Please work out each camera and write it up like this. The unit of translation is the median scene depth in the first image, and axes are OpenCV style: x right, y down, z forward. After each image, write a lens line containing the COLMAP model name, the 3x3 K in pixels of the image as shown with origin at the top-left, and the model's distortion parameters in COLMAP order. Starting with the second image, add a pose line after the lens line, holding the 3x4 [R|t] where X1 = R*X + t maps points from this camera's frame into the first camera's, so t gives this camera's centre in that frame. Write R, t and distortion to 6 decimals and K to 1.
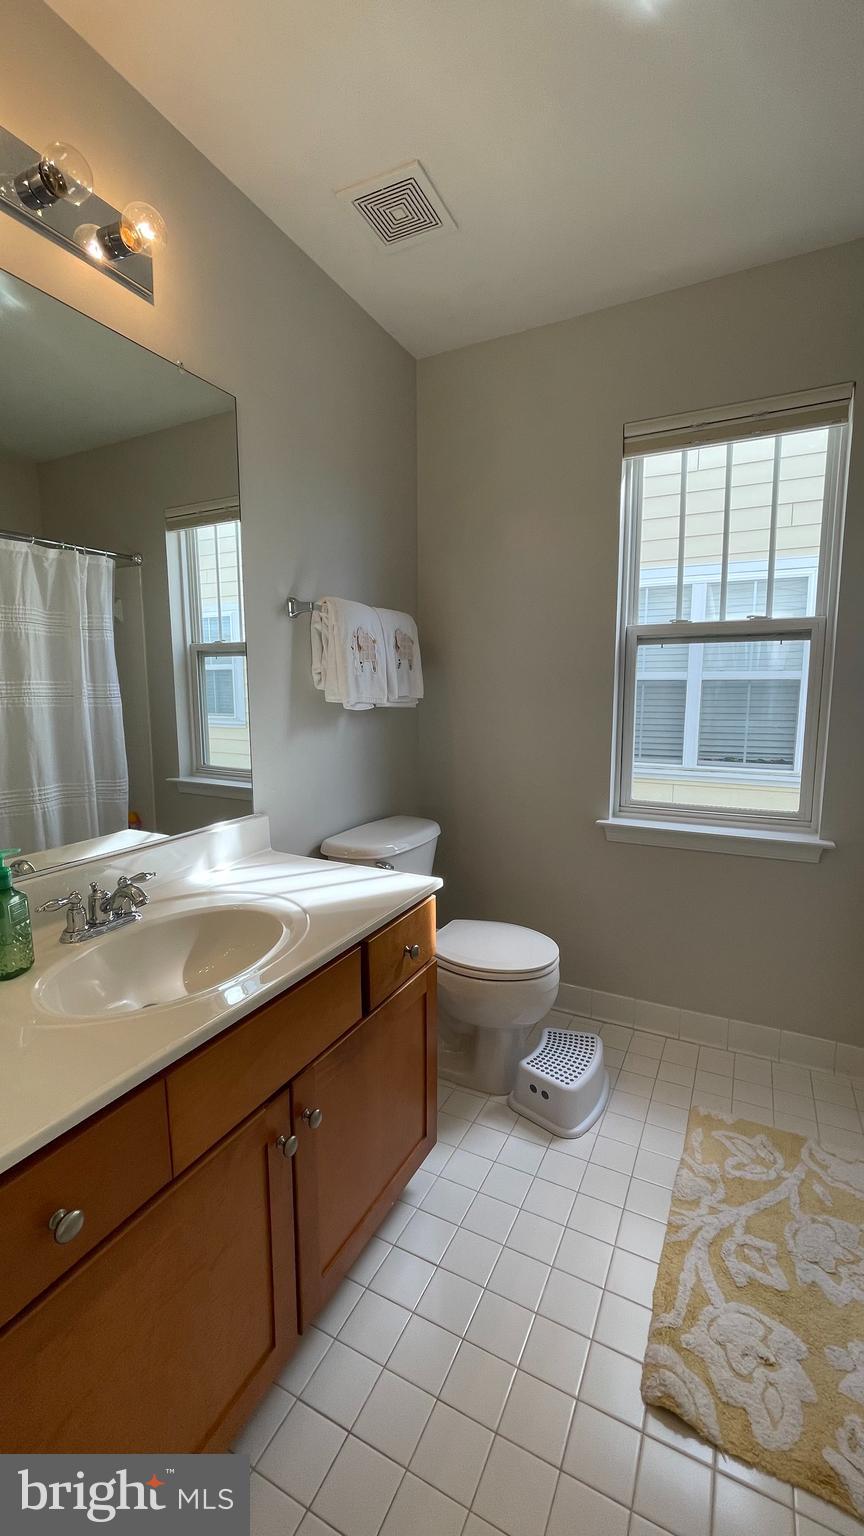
lens RADIAL K [[617.1, 0, 427.4], [0, 617.1, 772.2], [0, 0, 1]] dist [0.001349, -0.000819]
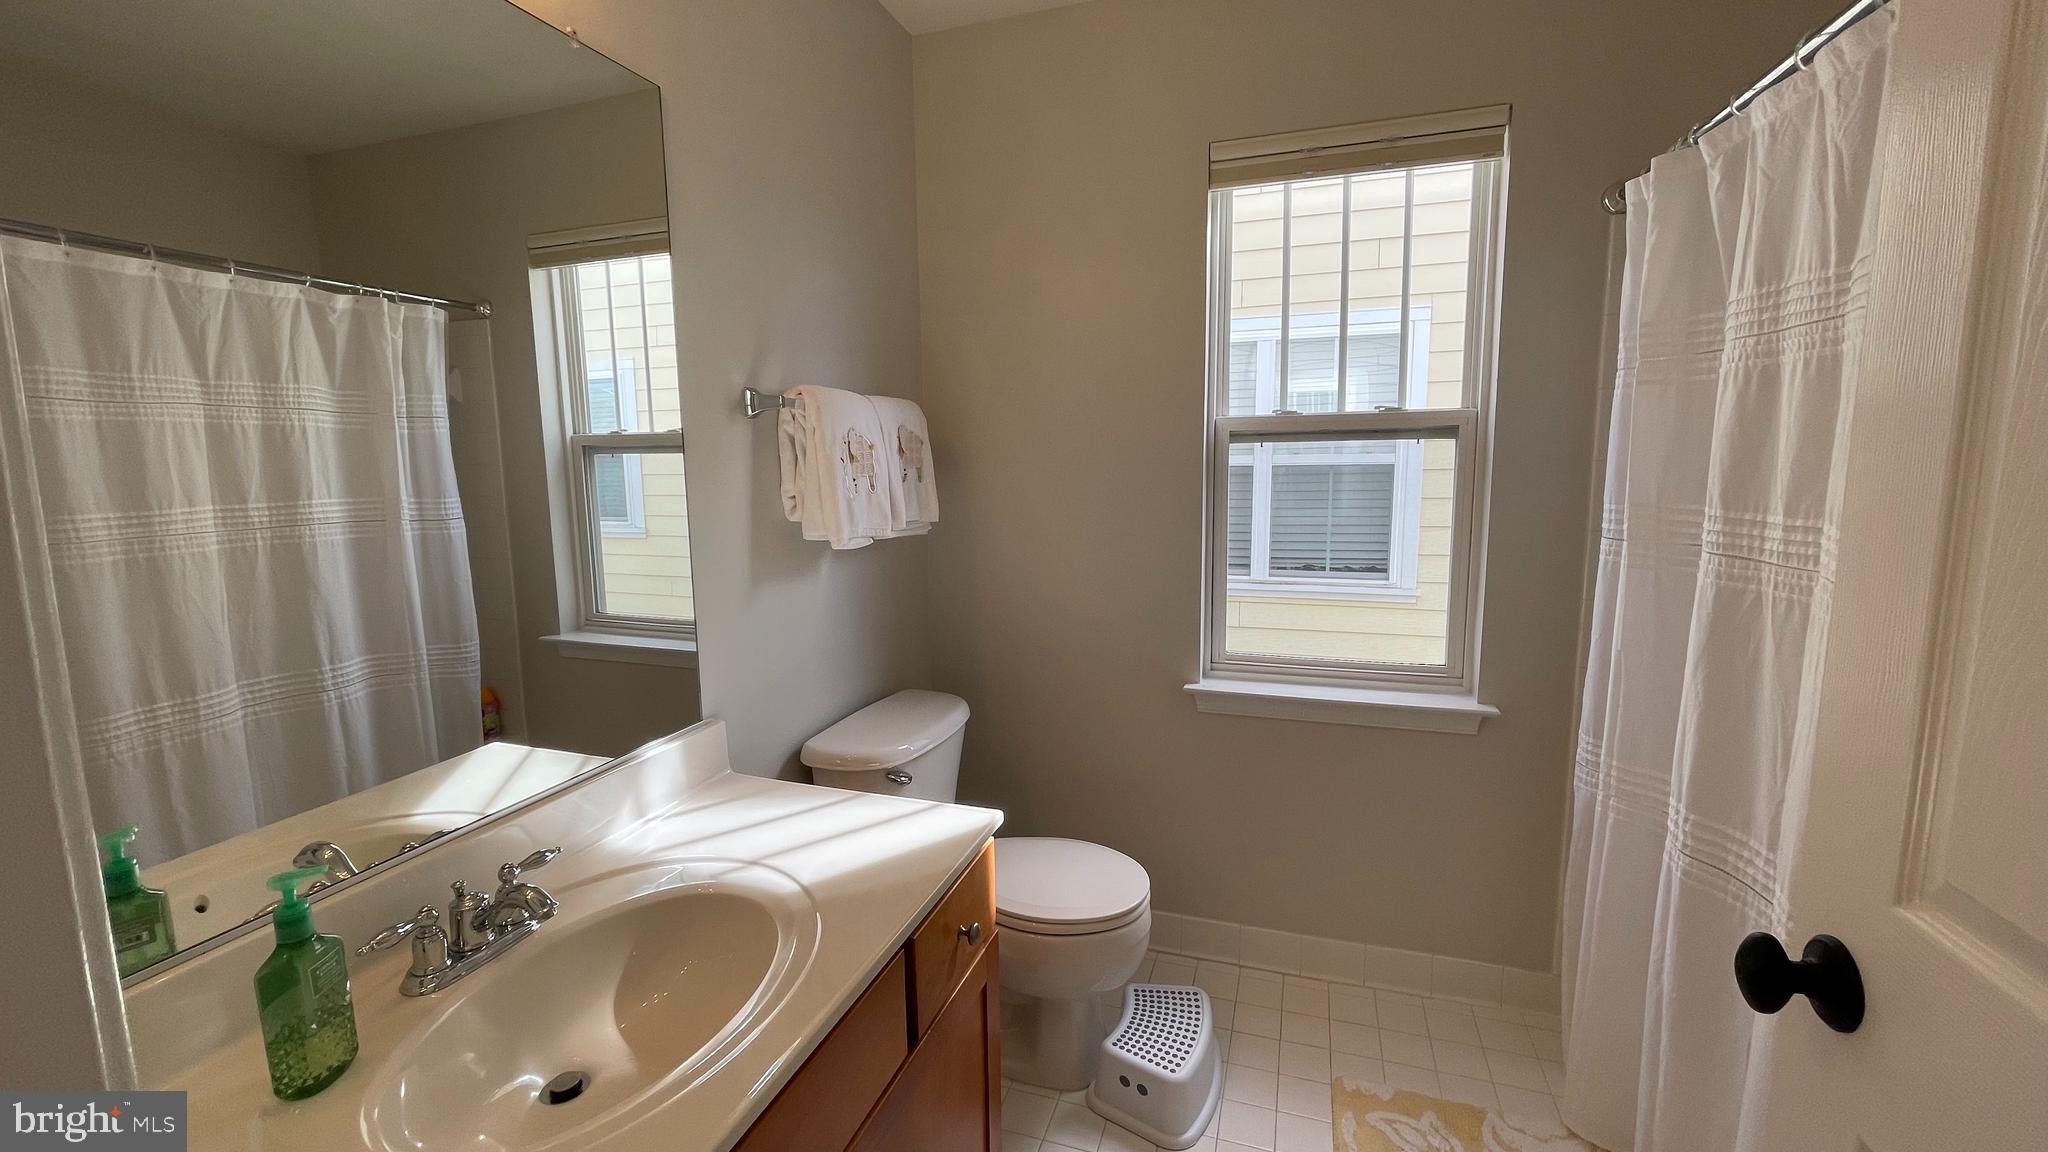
lens RADIAL K [[822.9, 0, 1010.6], [0, 822.9, 574.0], [0, 0, 1]] dist [0.001349, -0.000819]
pose [[0.989755, -0.031859, 0.139177, -0.067000], [0.031900, 0.999489, 0.001936, -0.070415], [-0.139168, 0.002524, 0.990266, 0.078069]]
